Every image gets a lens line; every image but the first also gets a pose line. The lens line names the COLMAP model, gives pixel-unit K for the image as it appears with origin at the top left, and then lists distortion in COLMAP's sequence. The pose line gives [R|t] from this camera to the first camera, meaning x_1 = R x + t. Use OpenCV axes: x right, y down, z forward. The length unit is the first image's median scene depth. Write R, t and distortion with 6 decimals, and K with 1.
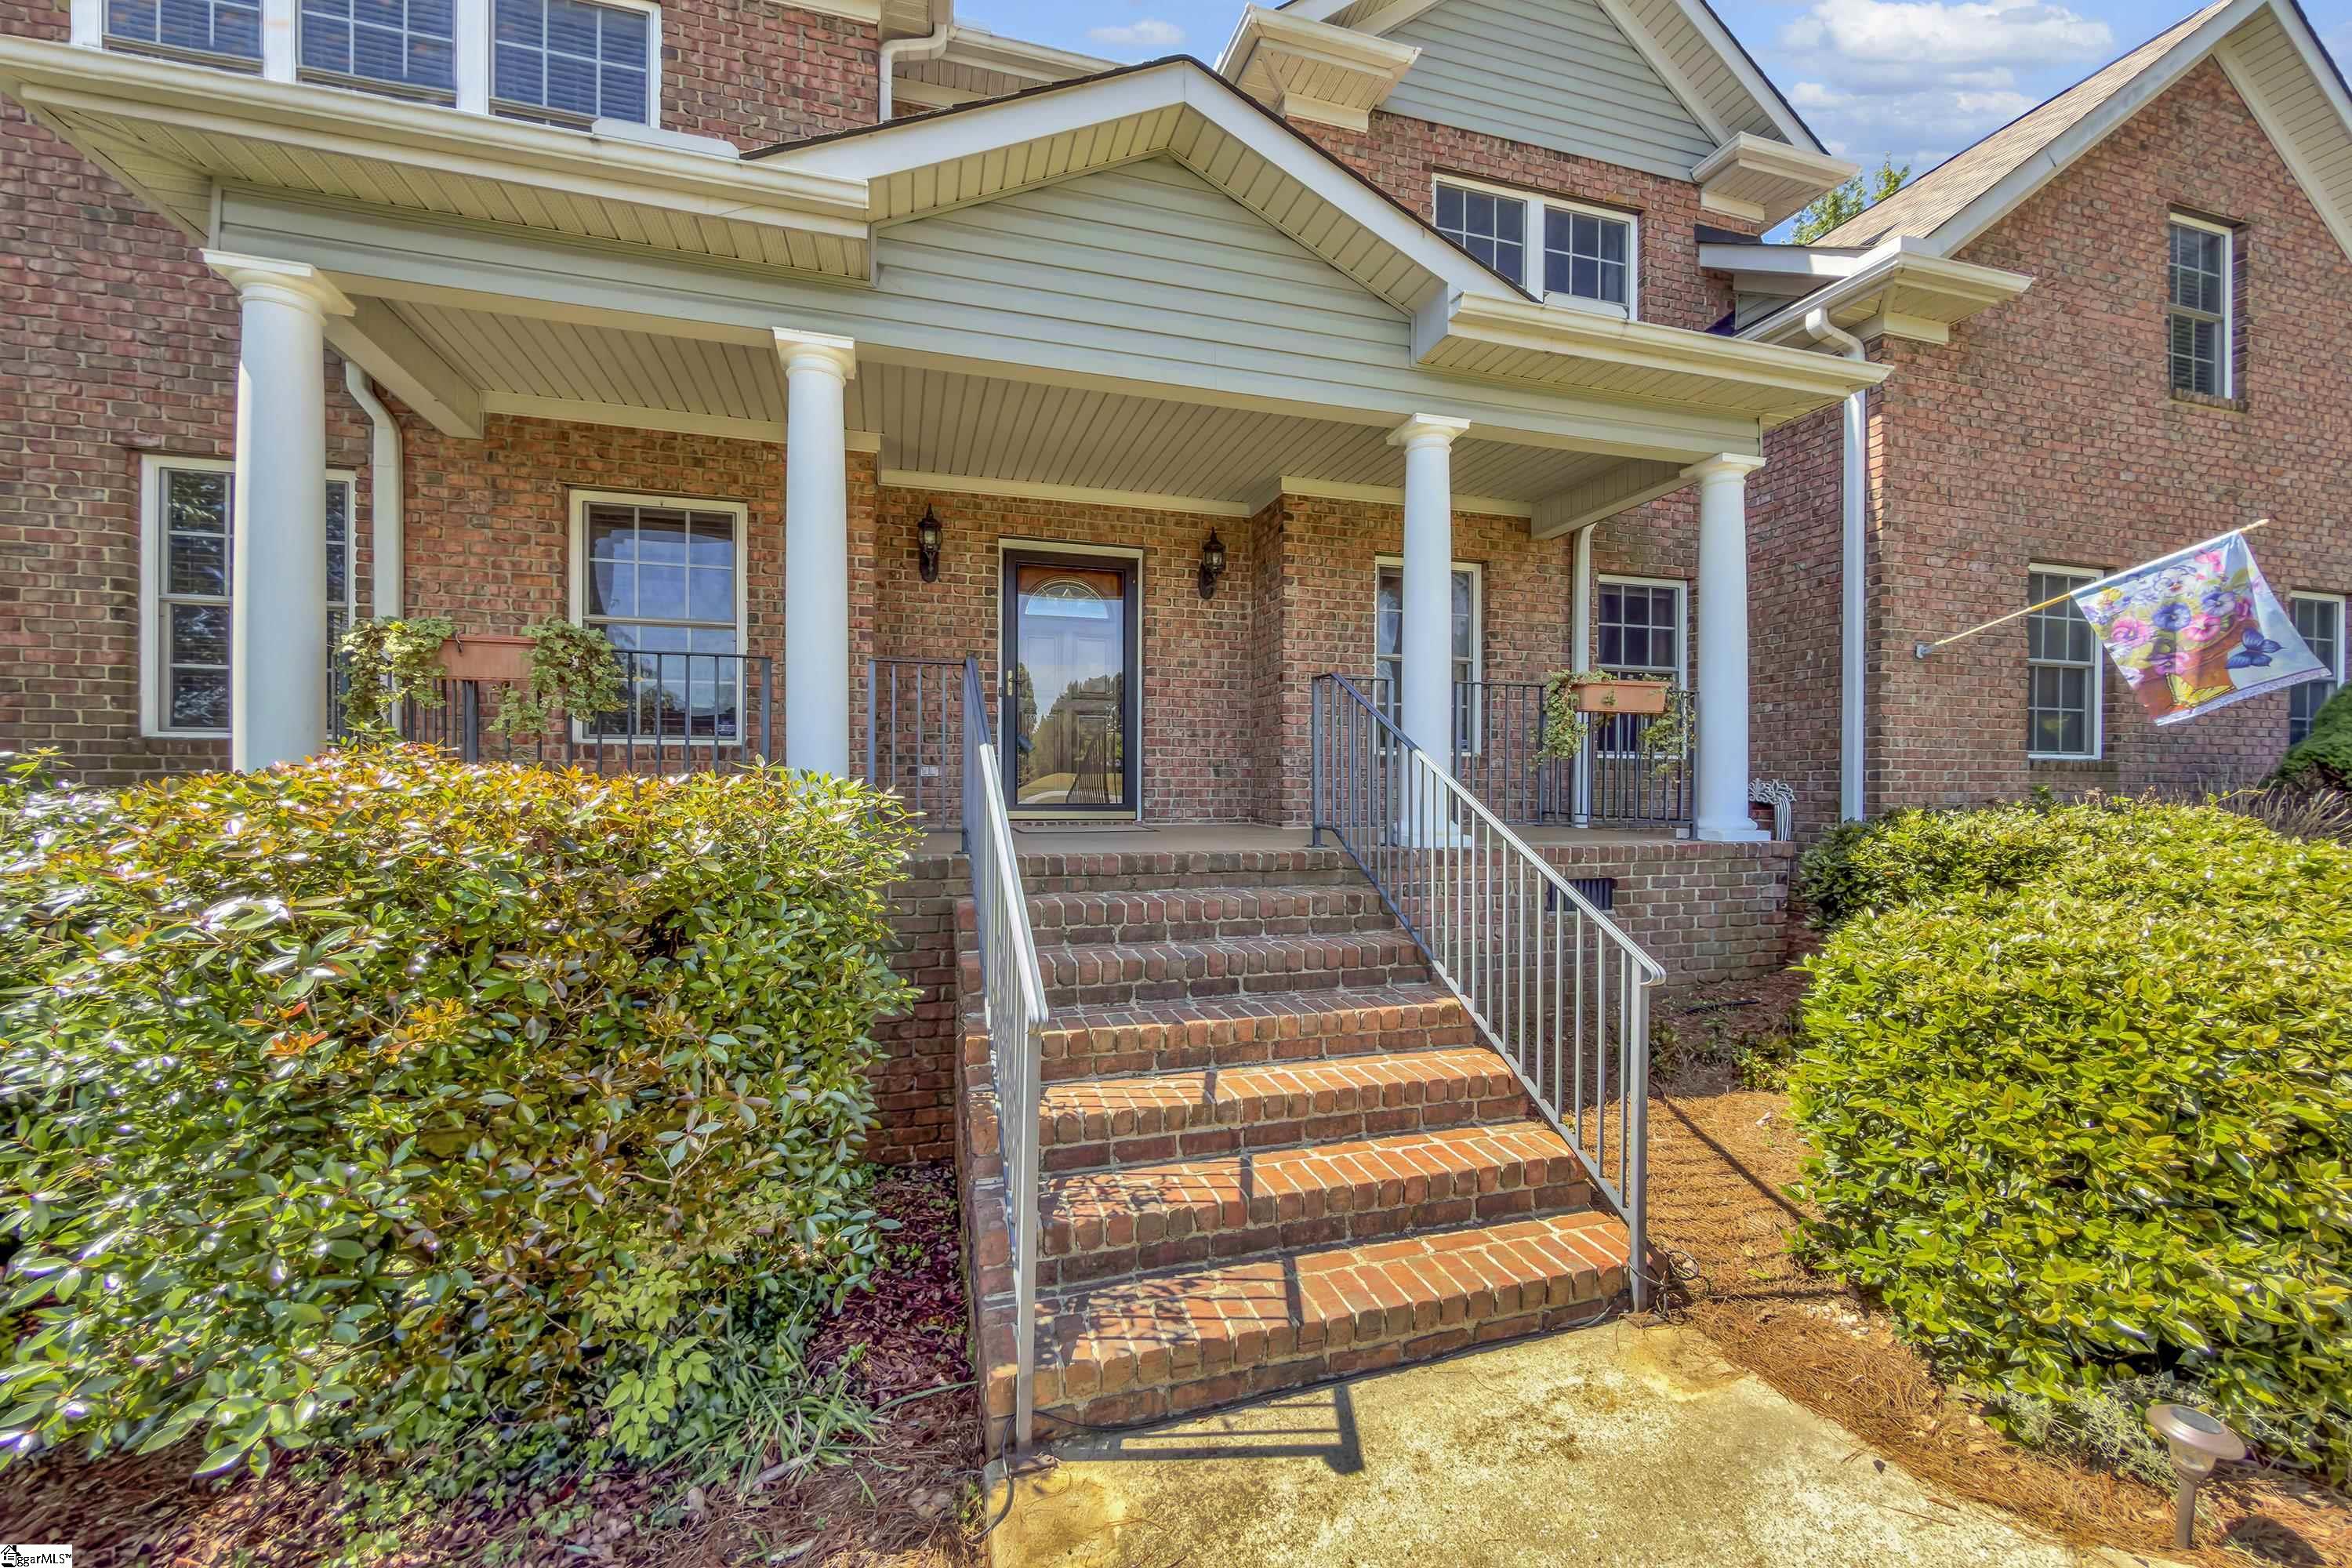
lens RADIAL K [[969.4, 0, 1180.7], [0, 969.4, 786.5], [0, 0, 1]] dist [-0.003628, -0.000215]
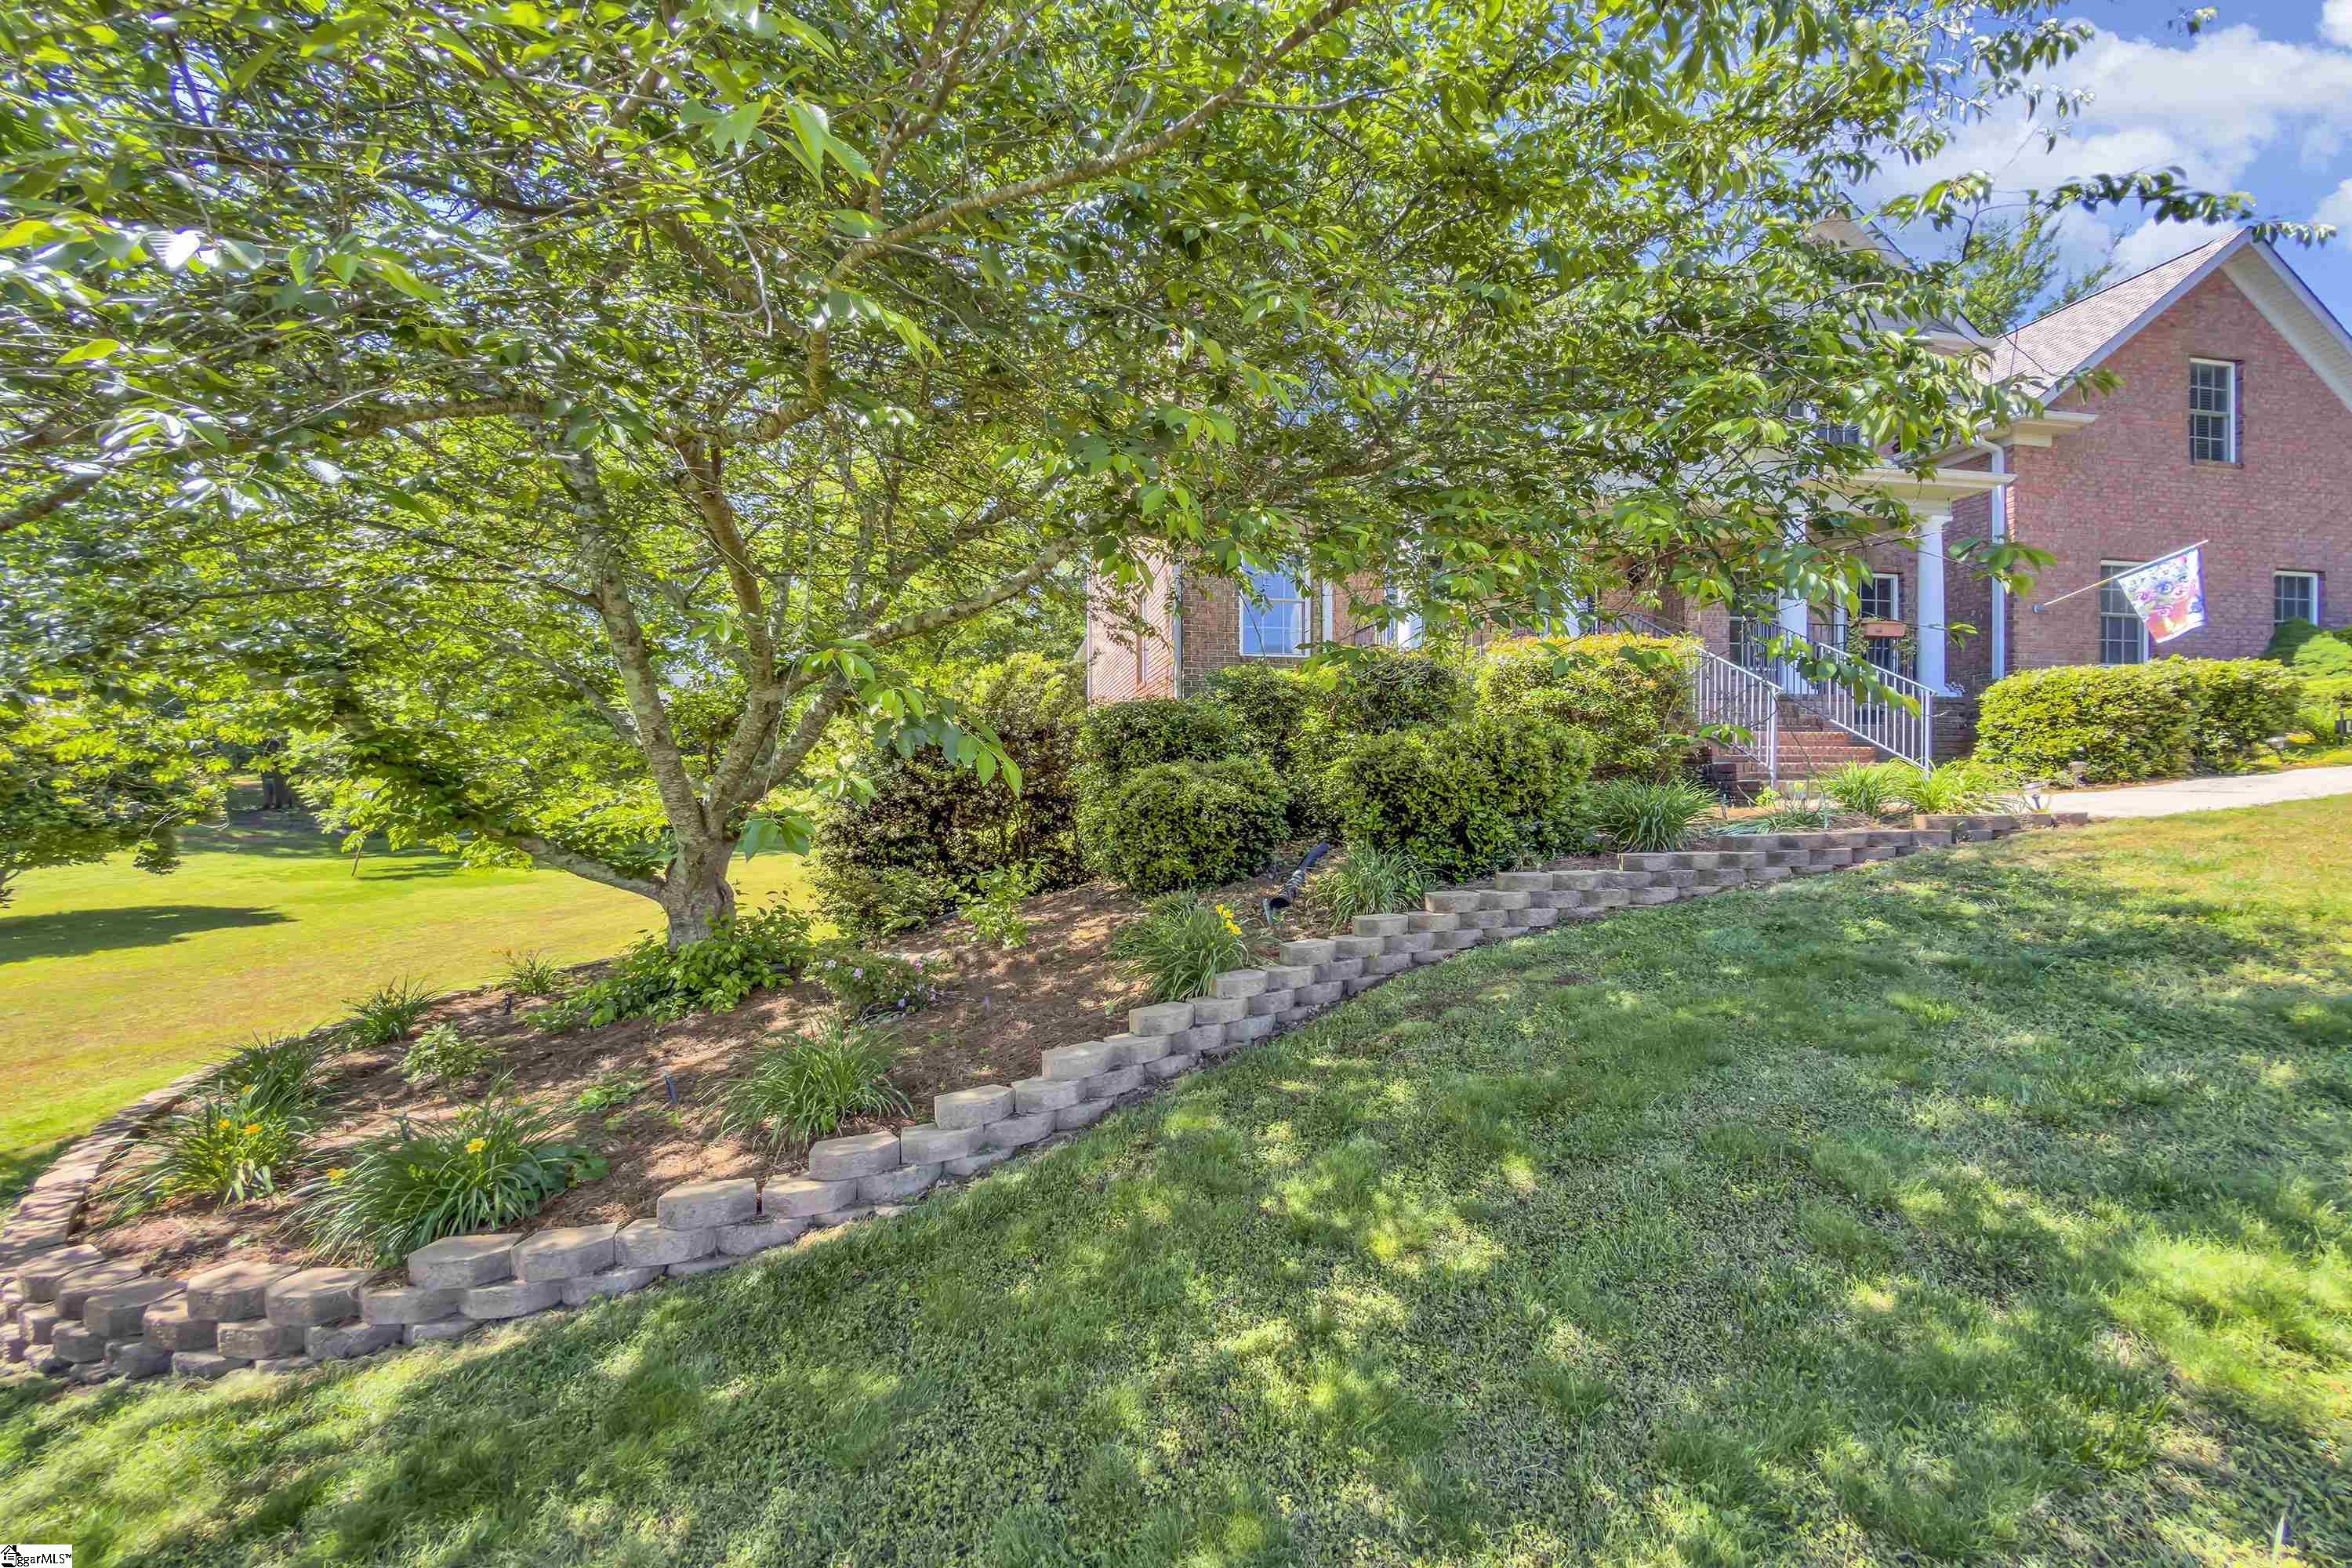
lens RADIAL K [[969.4, 0, 1176.2], [0, 969.4, 786.8], [0, 0, 1]] dist [-0.003628, -0.000215]
pose [[0.995107, 0.000623, -0.098801, -0.725456], [-0.000504, 0.999999, 0.001226, 0.208382], [0.098802, -0.001170, 0.995106, -1.053212]]
